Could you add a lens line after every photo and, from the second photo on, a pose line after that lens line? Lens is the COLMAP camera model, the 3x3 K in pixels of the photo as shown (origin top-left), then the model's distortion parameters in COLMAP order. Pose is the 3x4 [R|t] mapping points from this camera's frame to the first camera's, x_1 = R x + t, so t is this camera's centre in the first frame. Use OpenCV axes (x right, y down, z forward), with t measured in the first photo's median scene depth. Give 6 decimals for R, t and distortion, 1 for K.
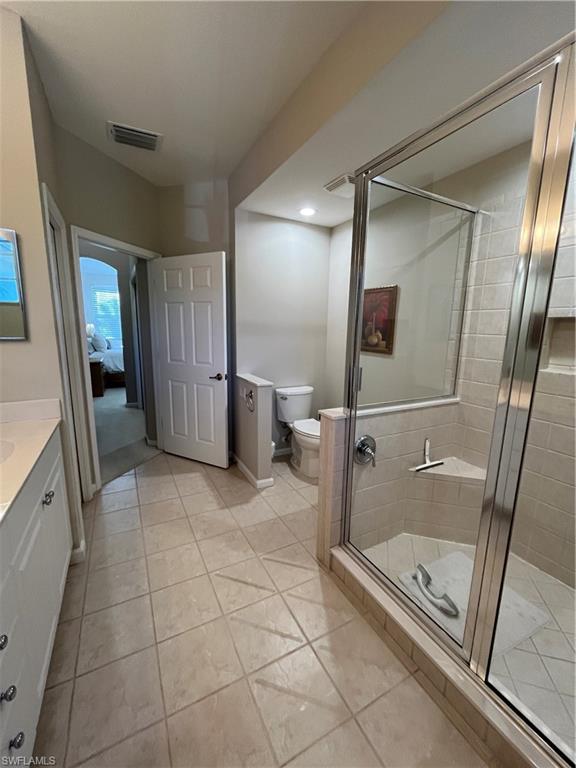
lens RADIAL K [[315.1, 0, 288.2], [0, 315.1, 383.8], [0, 0, 1]] dist [-0.001588, 0.000214]
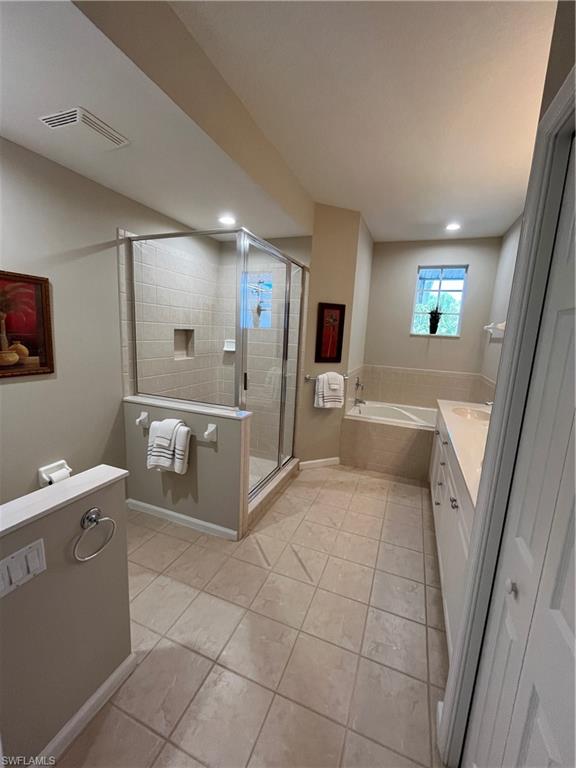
lens RADIAL K [[315.1, 0, 288.9], [0, 315.1, 383.4], [0, 0, 1]] dist [-0.001588, 0.000214]
pose [[-0.643584, -0.174518, 0.745213, -0.712832], [0.080832, 0.952714, 0.292920, -0.297816], [-0.761095, 0.248756, -0.599045, 1.272125]]
